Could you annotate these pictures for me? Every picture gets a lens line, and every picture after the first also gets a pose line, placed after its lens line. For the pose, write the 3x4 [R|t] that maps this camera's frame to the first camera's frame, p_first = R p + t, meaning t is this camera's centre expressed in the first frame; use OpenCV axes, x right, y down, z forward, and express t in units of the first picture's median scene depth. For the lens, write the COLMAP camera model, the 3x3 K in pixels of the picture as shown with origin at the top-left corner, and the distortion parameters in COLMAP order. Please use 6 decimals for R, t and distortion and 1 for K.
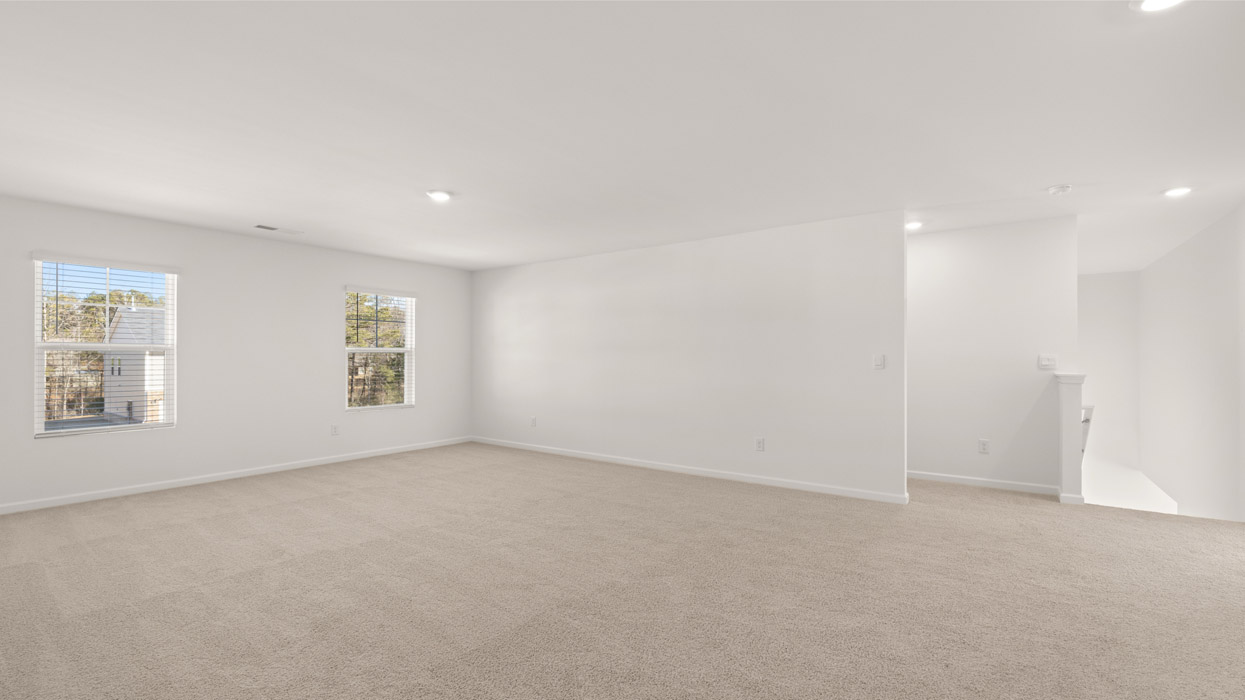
lens RADIAL K [[525.8, 0, 615.1], [0, 525.8, 358.9], [0, 0, 1]] dist [-0.002157, 0.000042]
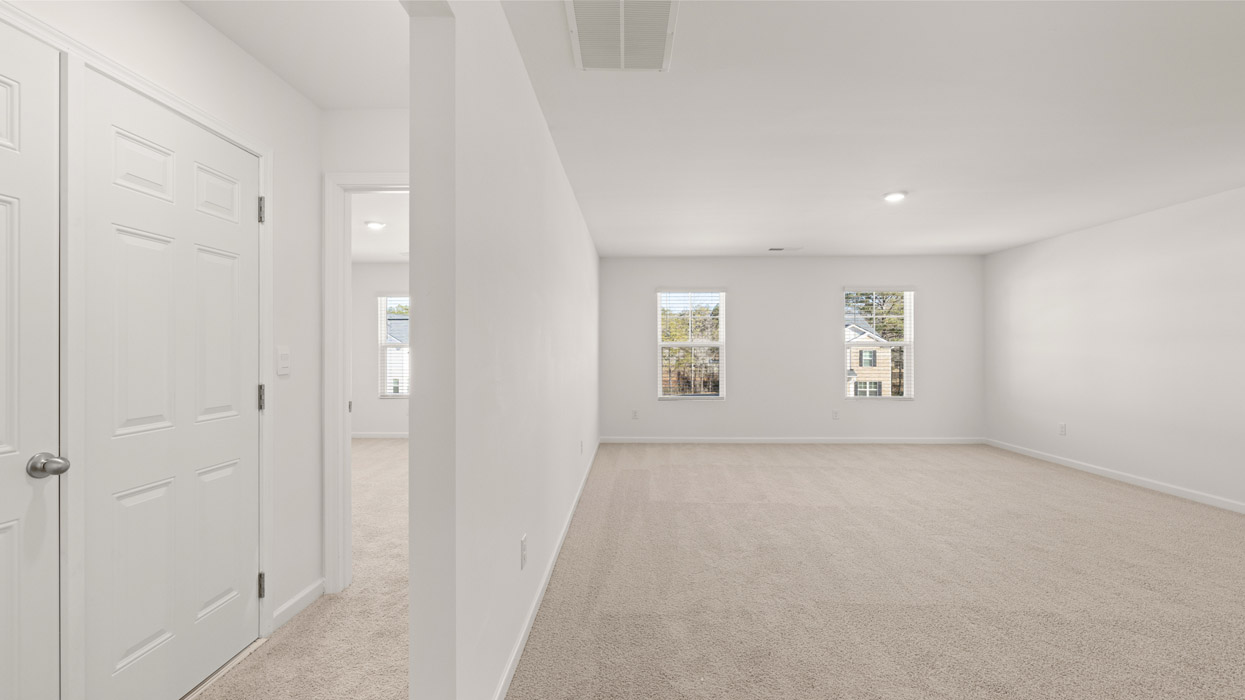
lens RADIAL K [[525.8, 0, 618.1], [0, 525.8, 352.9], [0, 0, 1]] dist [-0.002157, 0.000042]
pose [[0.564054, 0.001140, -0.825737, 0.211810], [-0.000245, 0.999999, 0.001213, 0.000294], [0.825738, -0.000482, 0.564054, -0.046767]]
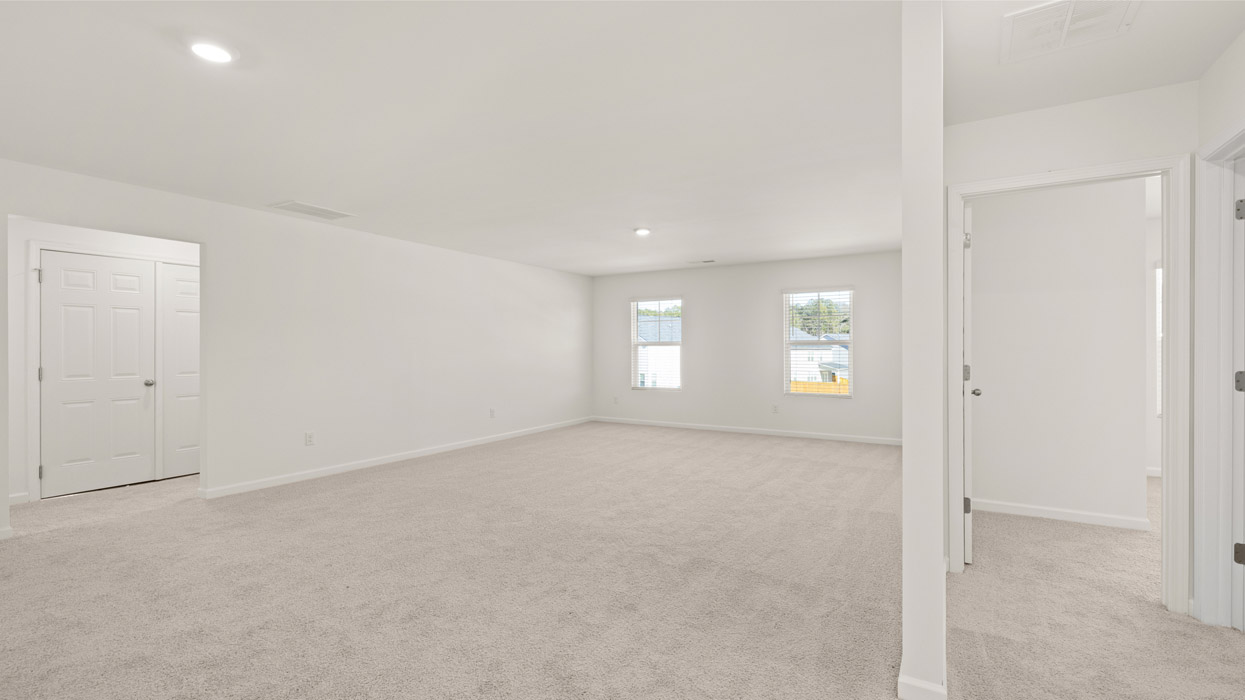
lens RADIAL K [[525.8, 0, 617.6], [0, 525.8, 355.3], [0, 0, 1]] dist [-0.002157, 0.000042]
pose [[0.087184, 0.010779, -0.996134, 0.984146], [-0.000988, 0.999942, 0.010734, -0.001797], [0.996192, 0.000049, 0.087189, 0.778106]]
